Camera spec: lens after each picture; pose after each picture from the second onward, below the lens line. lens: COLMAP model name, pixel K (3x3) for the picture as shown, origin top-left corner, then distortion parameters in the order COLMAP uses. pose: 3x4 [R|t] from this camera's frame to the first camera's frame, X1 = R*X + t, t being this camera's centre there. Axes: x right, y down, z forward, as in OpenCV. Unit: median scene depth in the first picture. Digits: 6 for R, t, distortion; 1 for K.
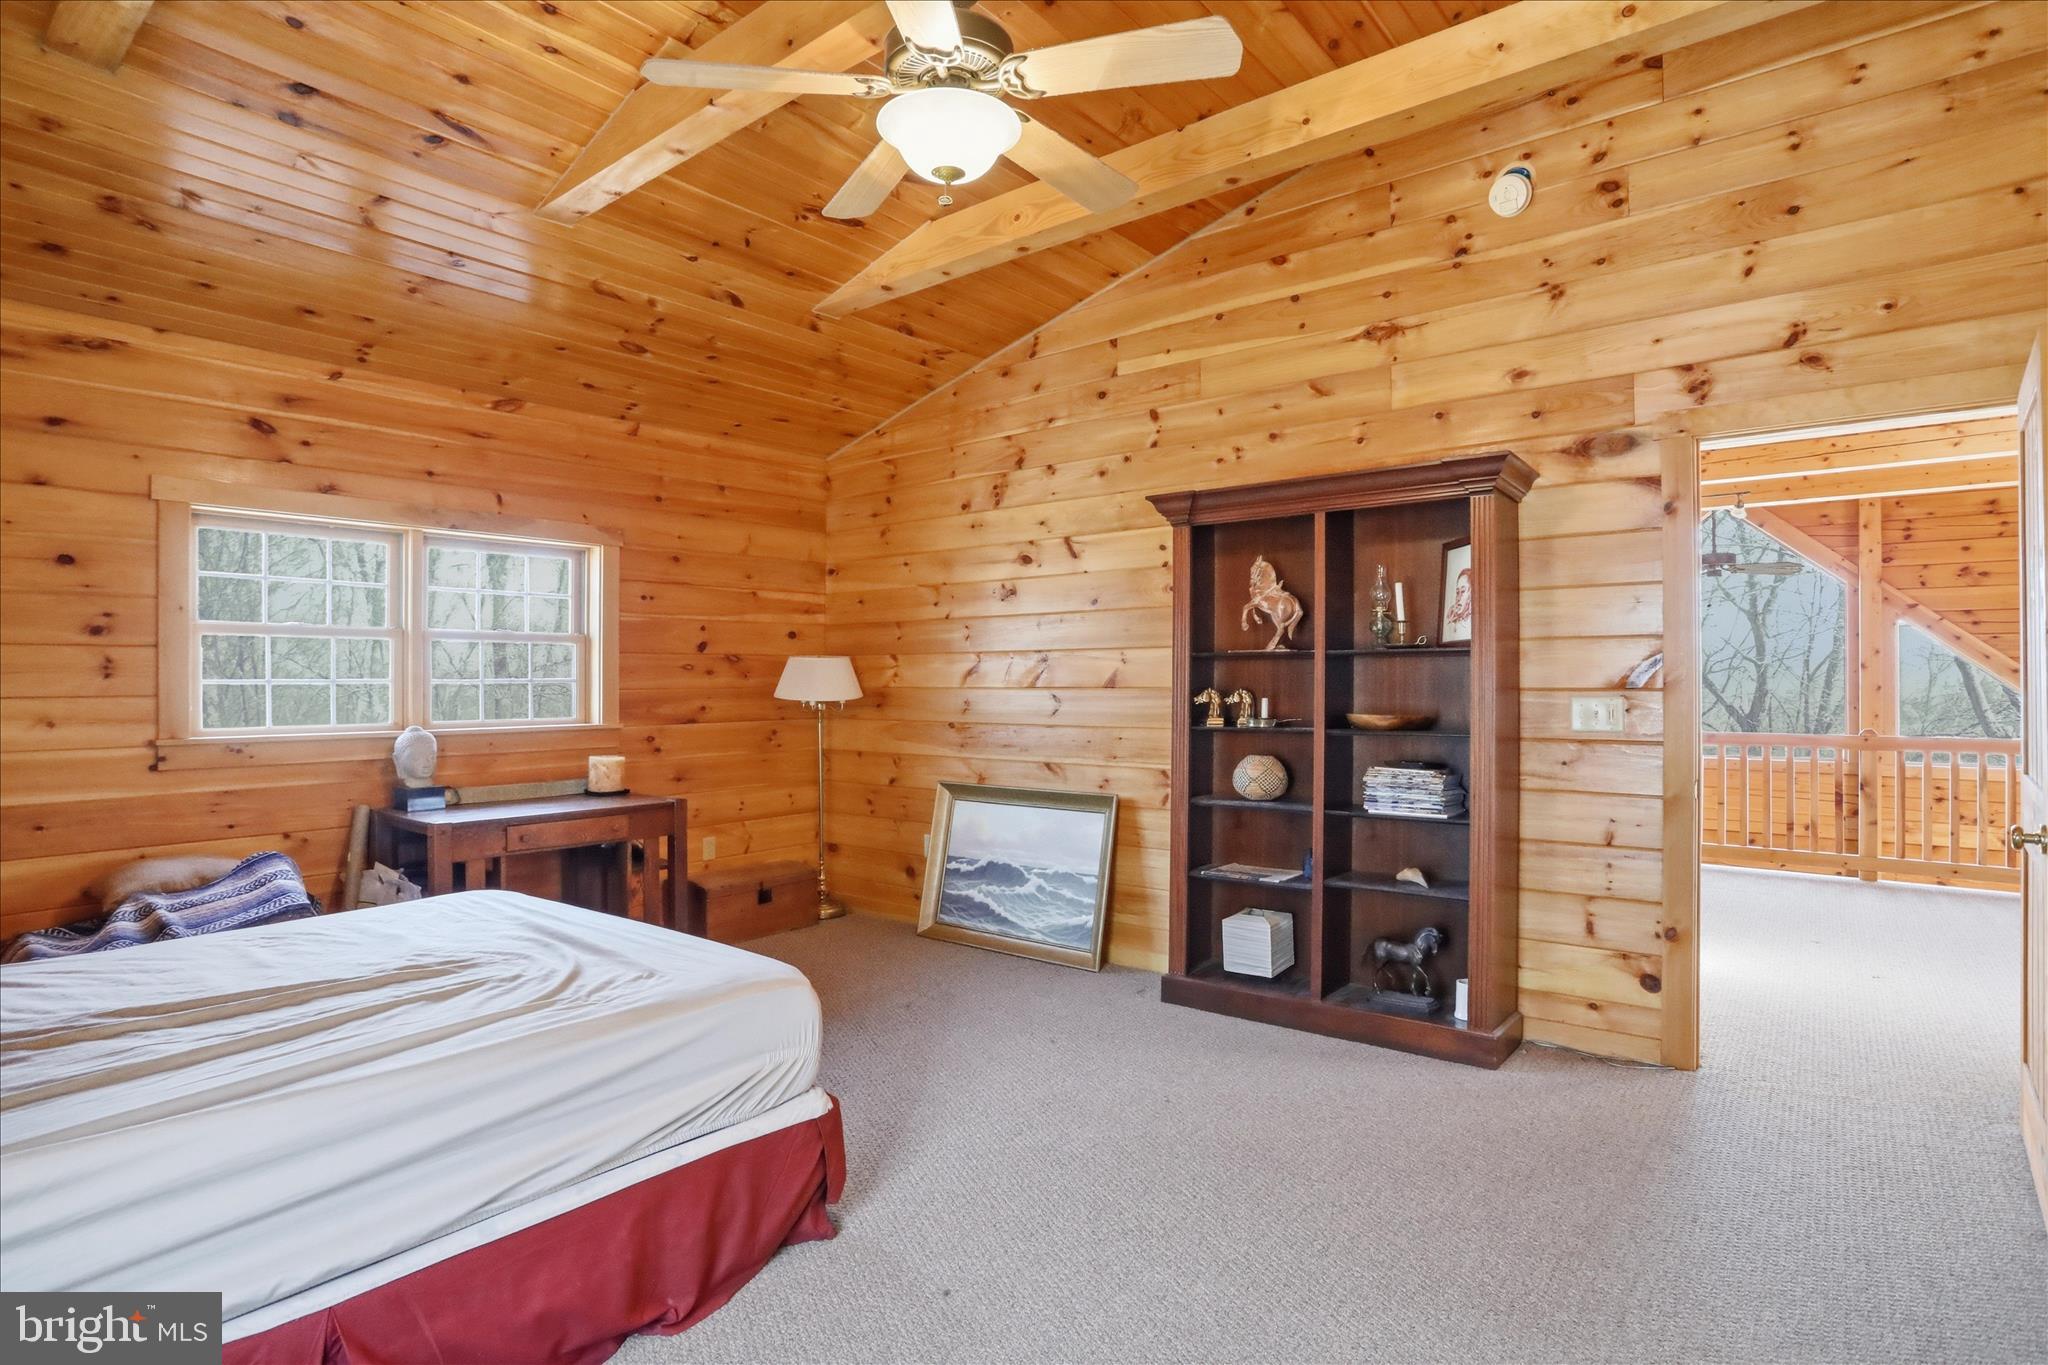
lens RADIAL K [[1093.4, 0, 1030.2], [0, 1093.4, 683.5], [0, 0, 1]] dist [-0.003363, 0.000419]
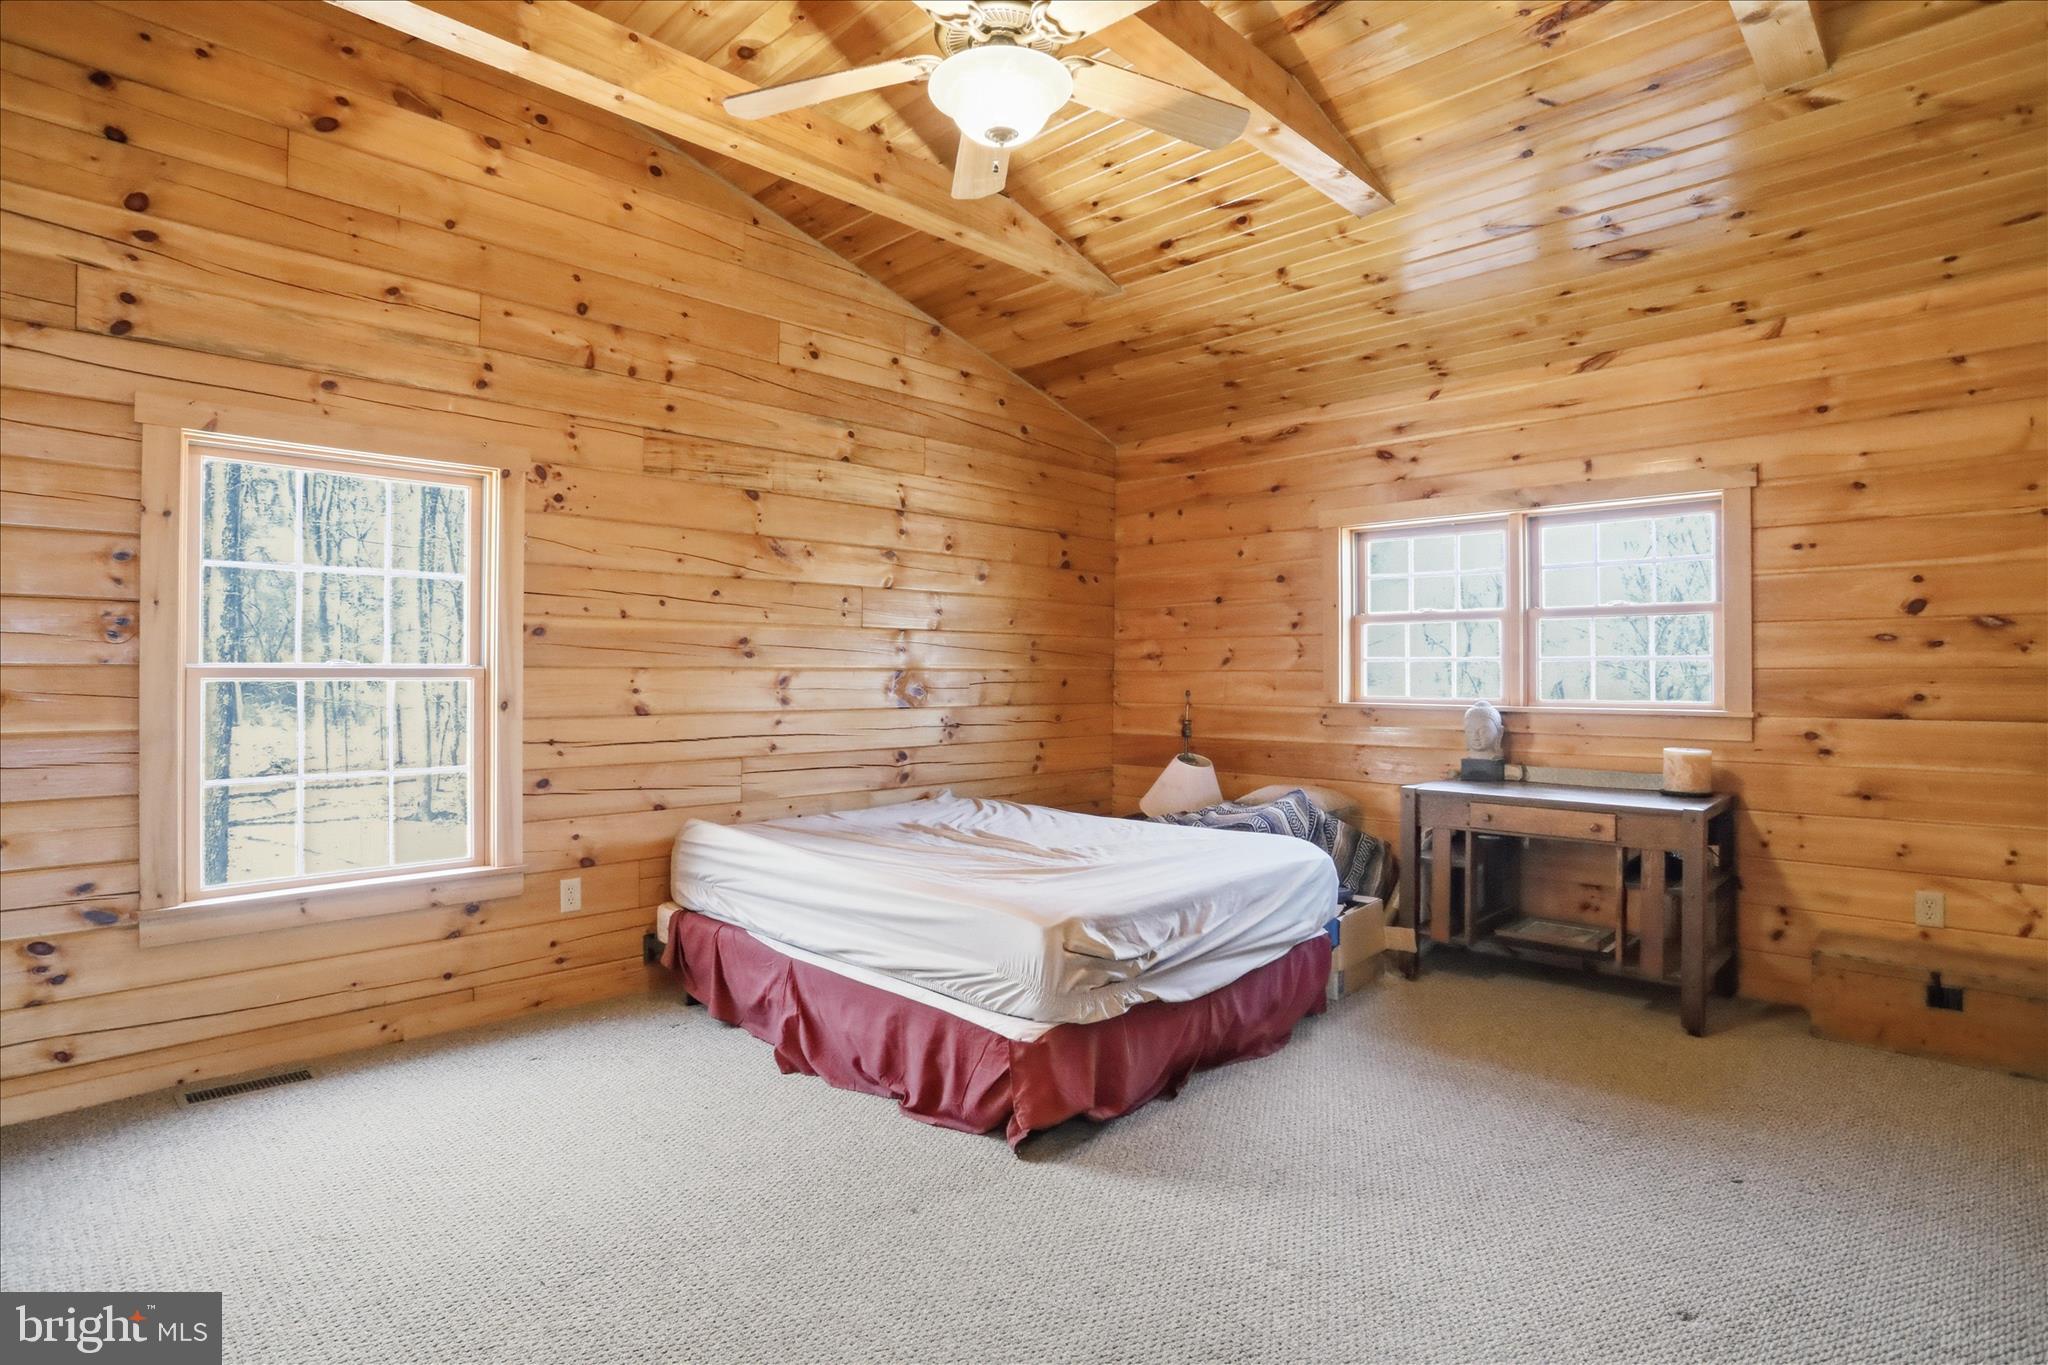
lens RADIAL K [[1093.4, 0, 1032.0], [0, 1093.4, 672.3], [0, 0, 1]] dist [-0.003363, 0.000419]
pose [[-0.101518, -0.004066, -0.994825, 0.444290], [-0.011302, 0.999932, -0.002934, 0.015963], [0.994769, 0.010945, -0.101558, 0.552545]]
